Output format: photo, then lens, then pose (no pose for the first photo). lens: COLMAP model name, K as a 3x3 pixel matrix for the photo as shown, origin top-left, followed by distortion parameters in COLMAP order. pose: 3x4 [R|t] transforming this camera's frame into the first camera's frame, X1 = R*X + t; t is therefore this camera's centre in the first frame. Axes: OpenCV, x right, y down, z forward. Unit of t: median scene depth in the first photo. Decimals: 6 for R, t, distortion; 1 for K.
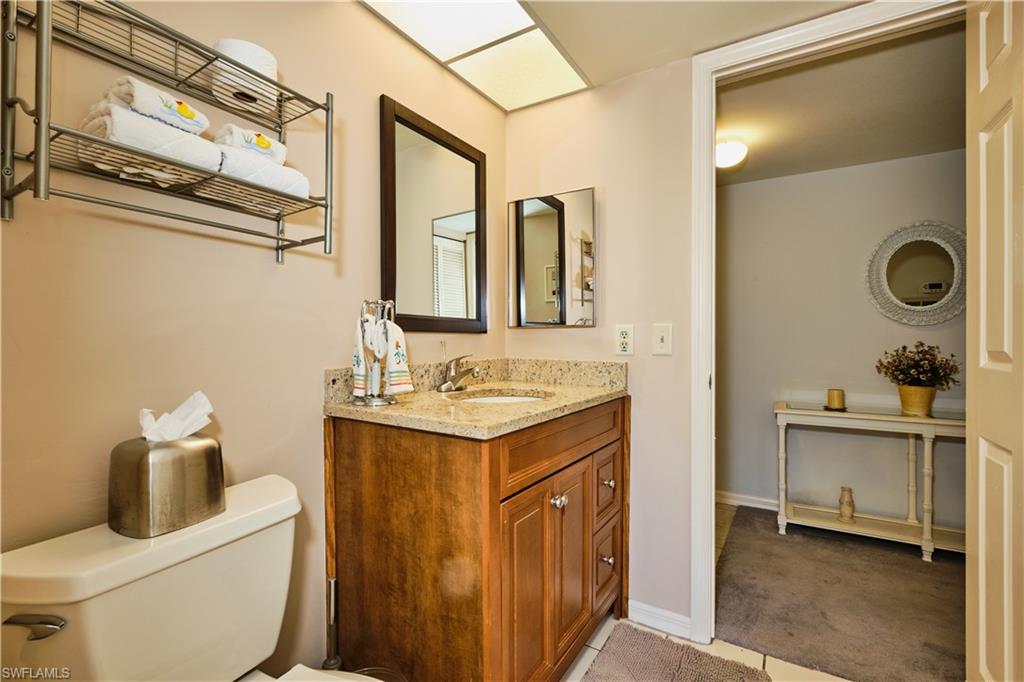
lens RADIAL K [[449.4, 0, 514.0], [0, 449.4, 345.0], [0, 0, 1]] dist [-0.001316, -0.000186]
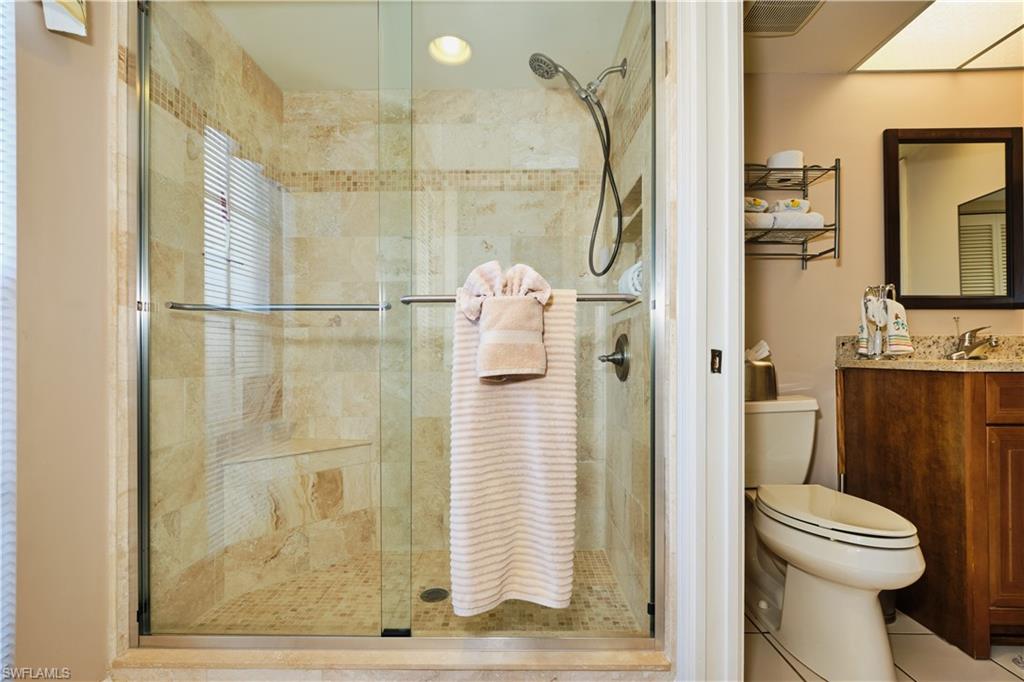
lens RADIAL K [[449.4, 0, 514.0], [0, 449.4, 345.0], [0, 0, 1]] dist [-0.001316, -0.000186]
pose [[0.508890, -0.013760, -0.860722, 0.351937], [-0.012590, 0.999646, -0.023424, 0.147885], [0.860740, 0.022757, 0.508537, -0.751472]]
